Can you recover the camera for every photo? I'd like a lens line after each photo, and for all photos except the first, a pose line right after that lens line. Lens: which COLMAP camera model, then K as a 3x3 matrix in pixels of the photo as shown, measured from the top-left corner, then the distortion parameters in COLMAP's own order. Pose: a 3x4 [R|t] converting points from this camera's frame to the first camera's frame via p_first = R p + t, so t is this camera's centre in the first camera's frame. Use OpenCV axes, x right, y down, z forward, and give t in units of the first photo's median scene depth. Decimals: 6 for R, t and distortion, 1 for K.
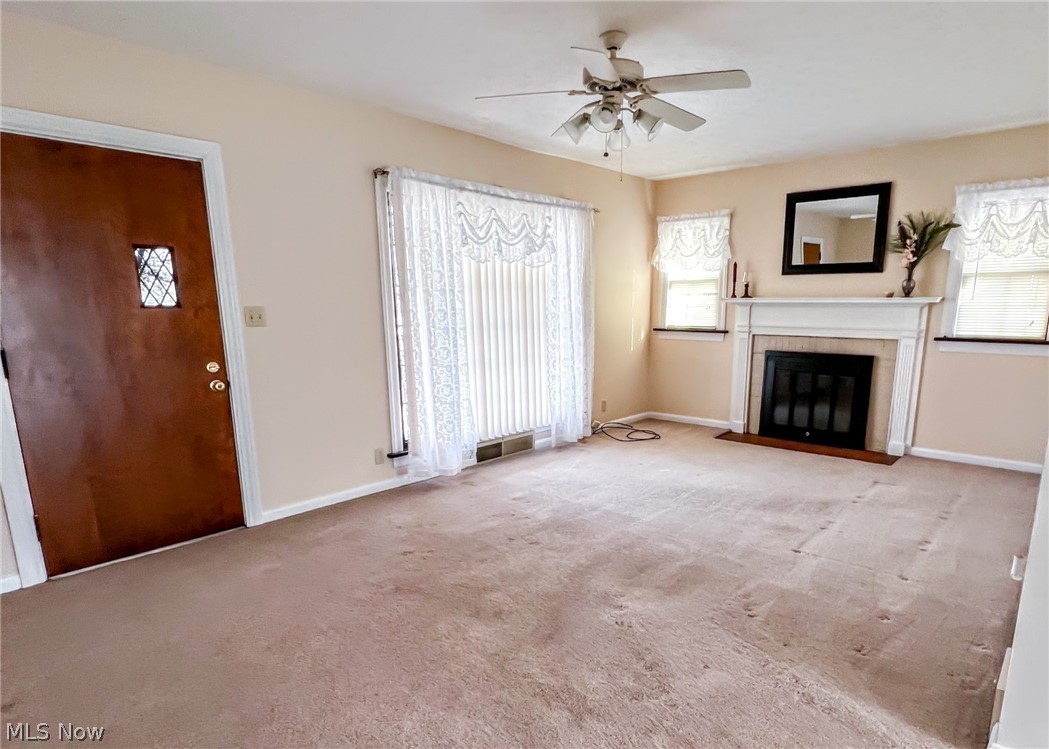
lens RADIAL K [[633.2, 0, 565.1], [0, 633.2, 439.5], [0, 0, 1]] dist [0.001302, 0.000068]
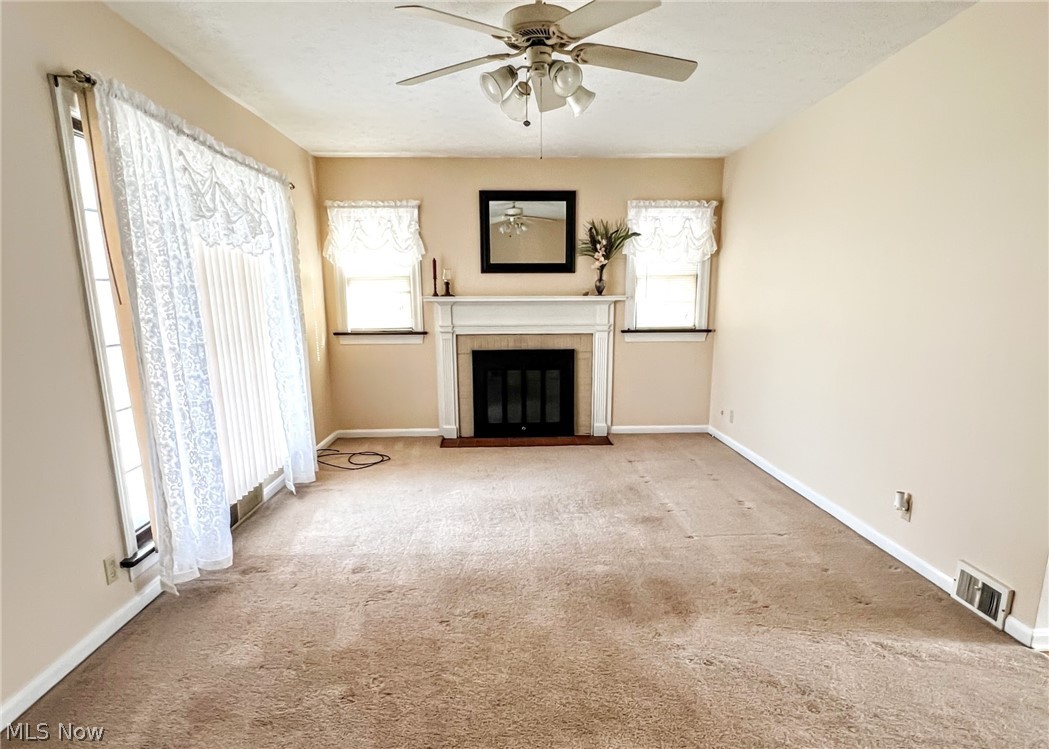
lens RADIAL K [[633.2, 0, 565.1], [0, 633.2, 439.5], [0, 0, 1]] dist [0.001302, 0.000068]
pose [[0.720990, -0.156484, 0.675045, -0.304835], [0.153572, 0.986027, 0.064549, -0.054409], [-0.675713, 0.057129, 0.734947, 0.229023]]
